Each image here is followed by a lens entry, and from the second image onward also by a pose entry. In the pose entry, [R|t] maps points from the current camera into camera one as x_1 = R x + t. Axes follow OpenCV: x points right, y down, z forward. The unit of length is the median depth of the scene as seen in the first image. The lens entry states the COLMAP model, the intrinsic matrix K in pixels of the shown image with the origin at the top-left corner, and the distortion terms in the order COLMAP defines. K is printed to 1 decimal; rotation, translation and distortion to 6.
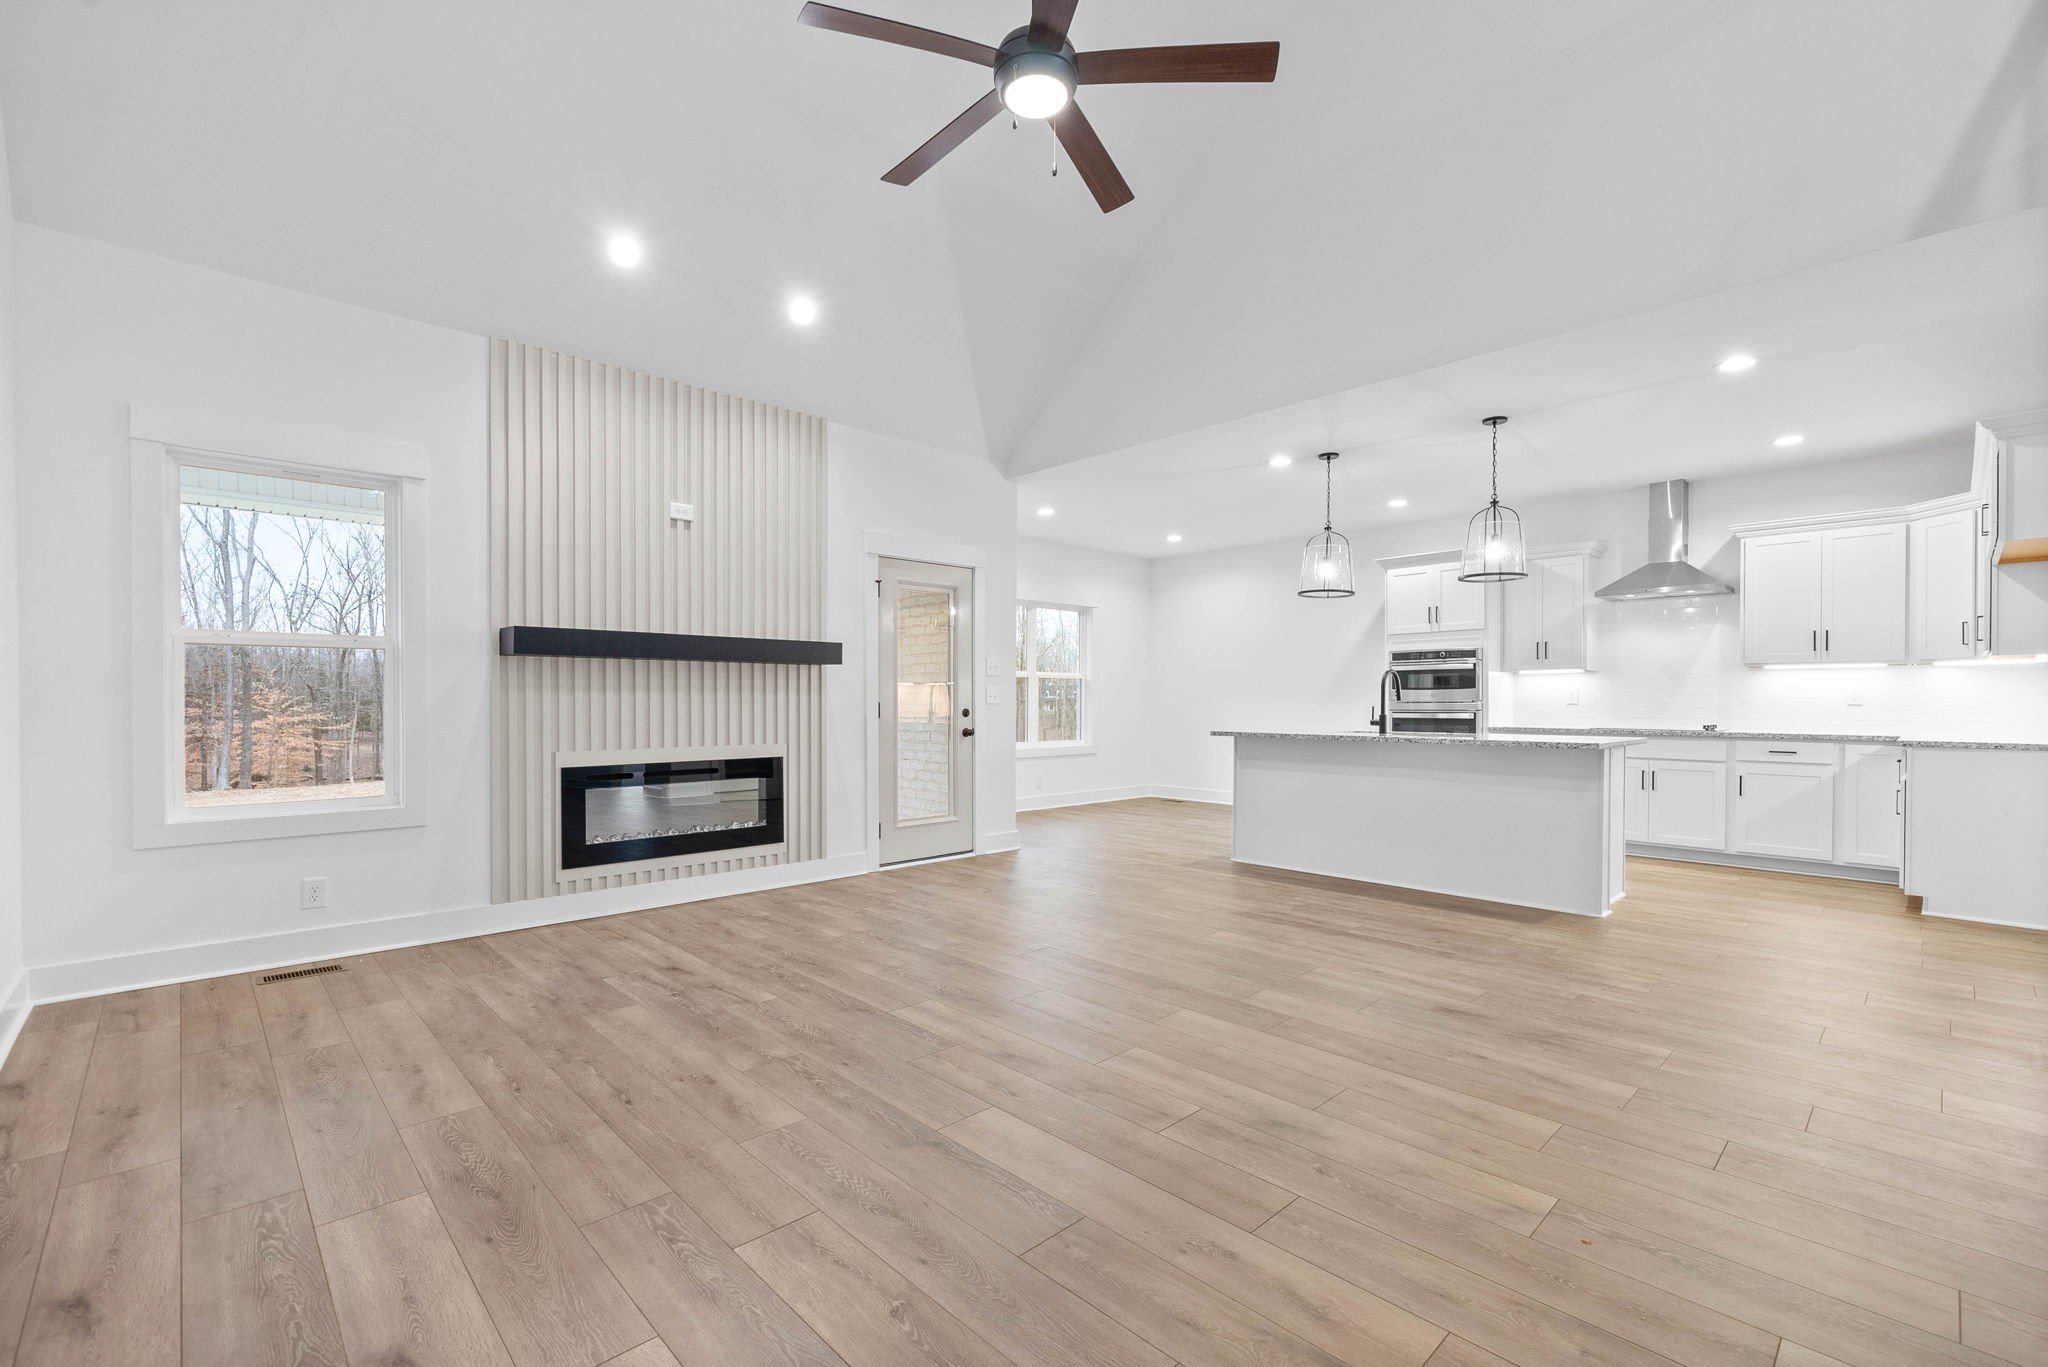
lens RADIAL K [[884.0, 0, 1024.6], [0, 884.0, 708.1], [0, 0, 1]] dist [-0.002578, 0.000102]
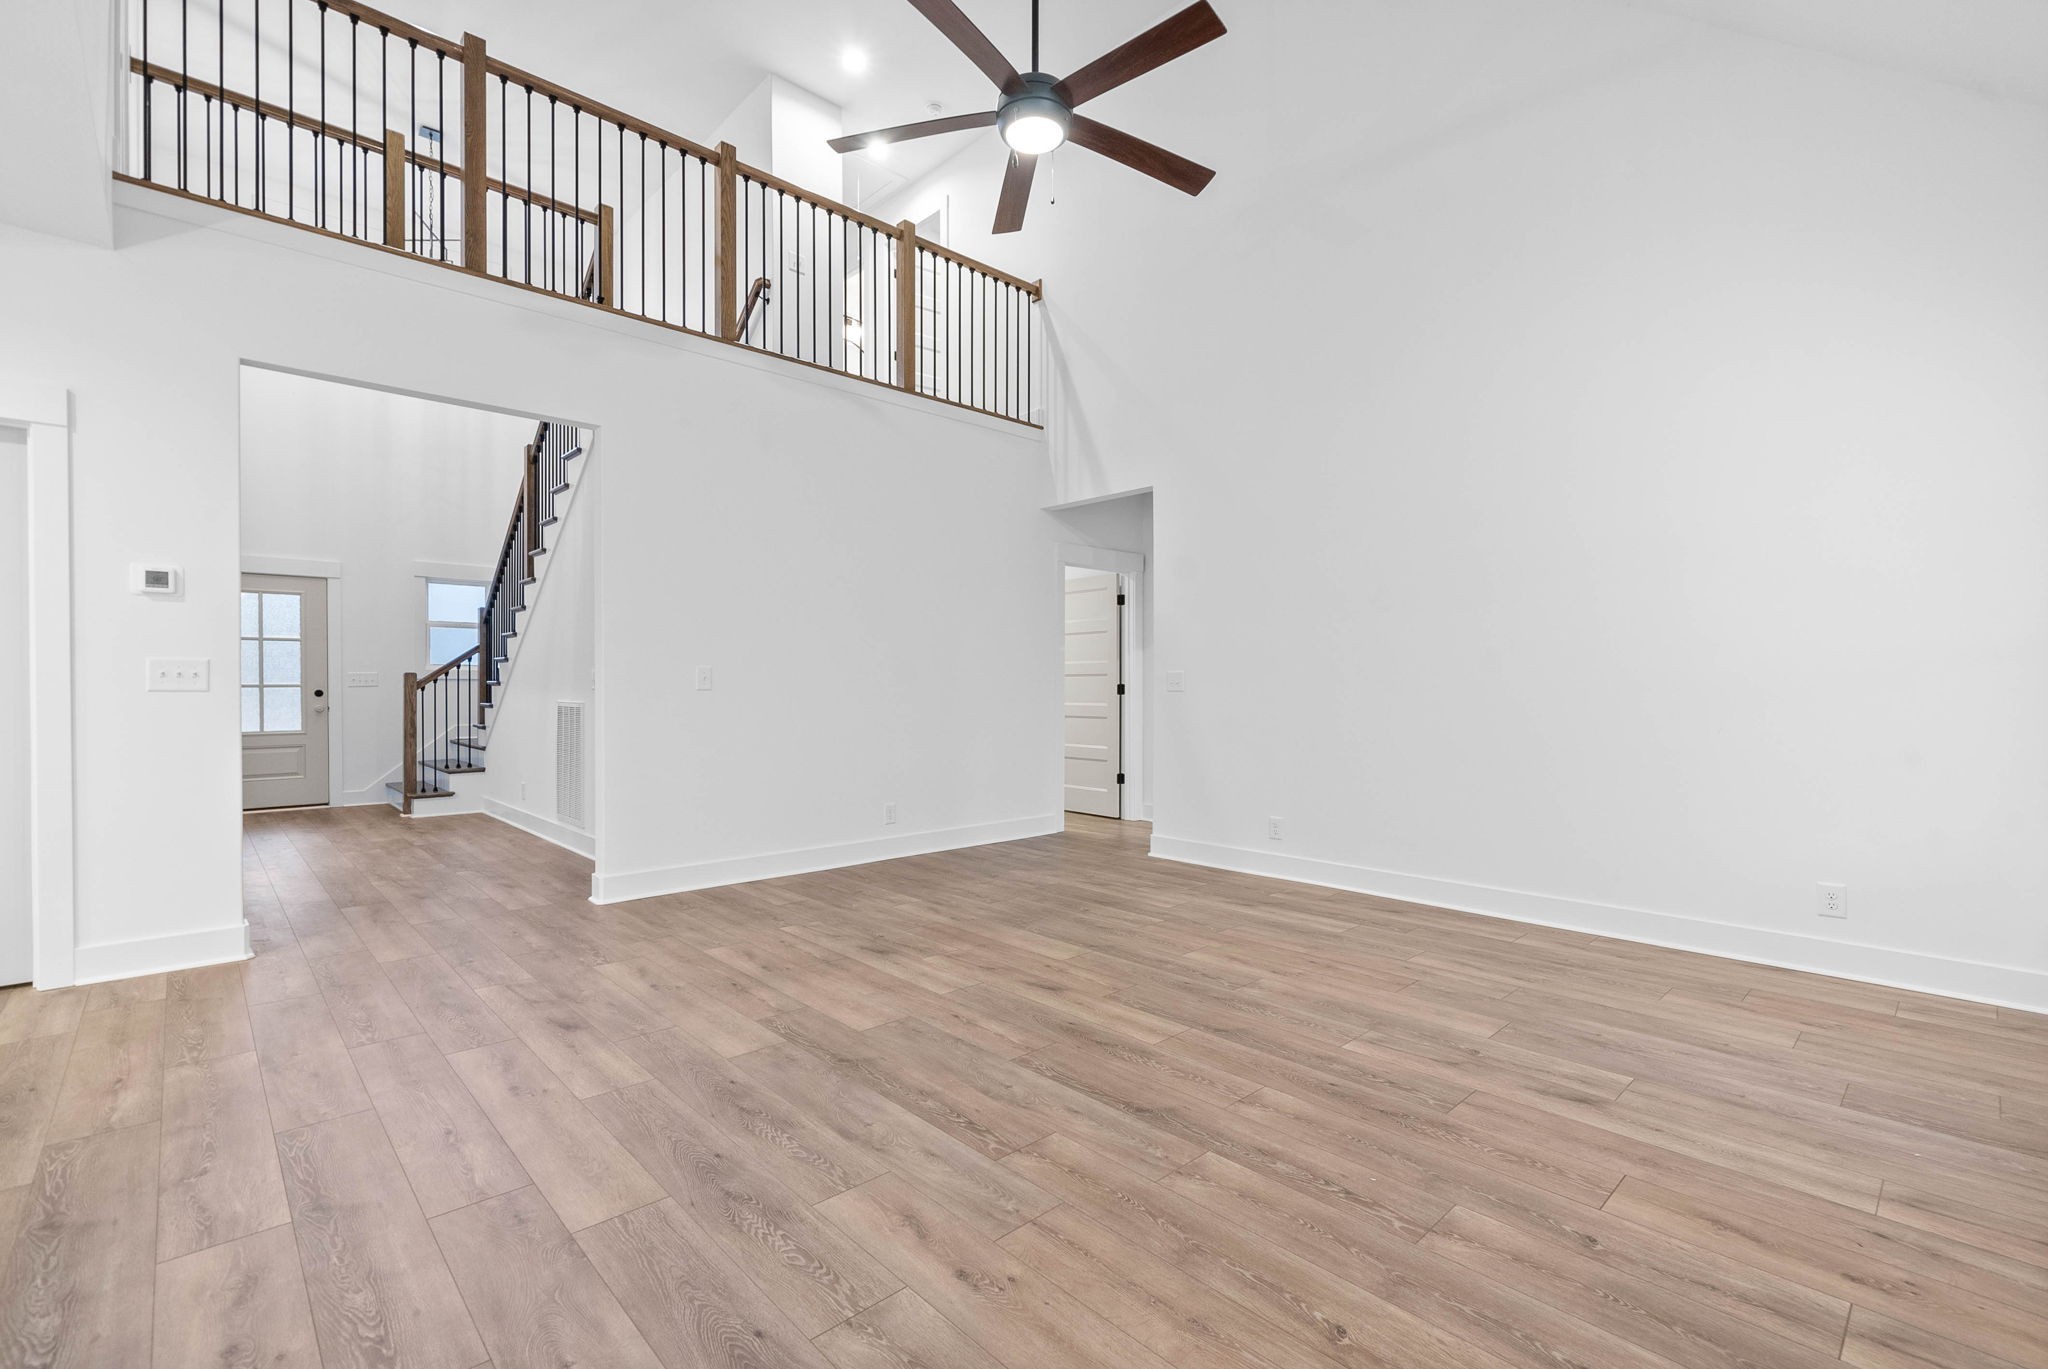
lens RADIAL K [[900.4, 0, 1021.7], [0, 900.4, 688.2], [0, 0, 1]] dist [-0.002205, -0.000683]
pose [[-0.999835, -0.003766, 0.017755, 0.003476], [-0.003579, 0.999938, 0.010546, -0.011153], [-0.017794, 0.010481, -0.999787, 1.421213]]
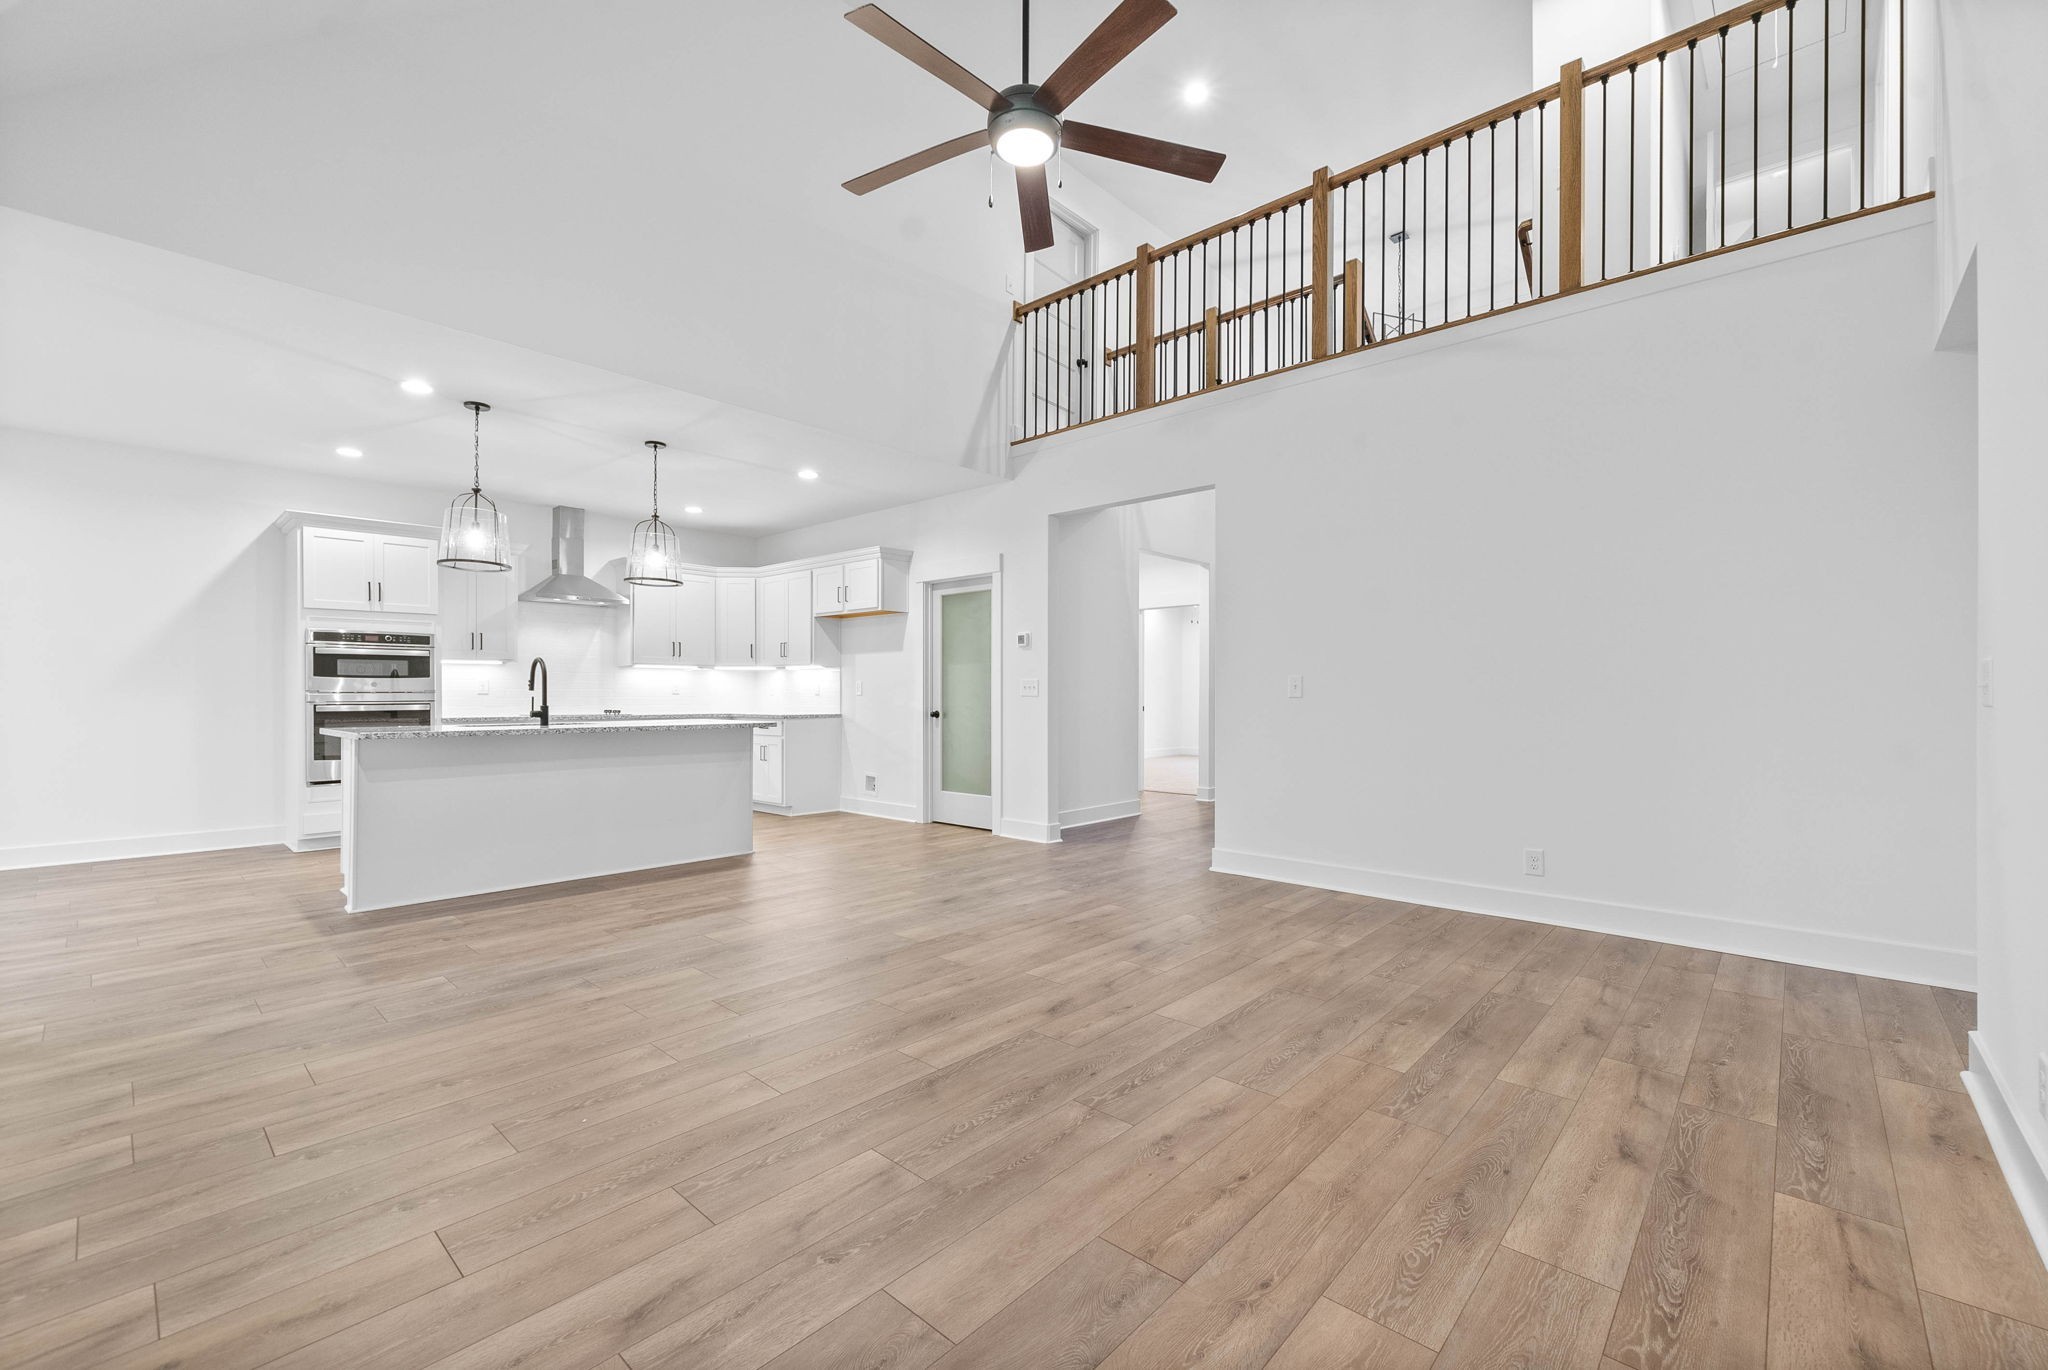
lens RADIAL K [[844.5, 0, 1024.0], [0, 844.5, 685.0], [0, 0, 1]] dist [-0.000904, -0.000075]
pose [[-0.064515, 0.007528, 0.997888, -0.700990], [0.006533, 0.999953, -0.007122, -0.006136], [-0.997895, 0.006060, -0.064561, 0.715387]]
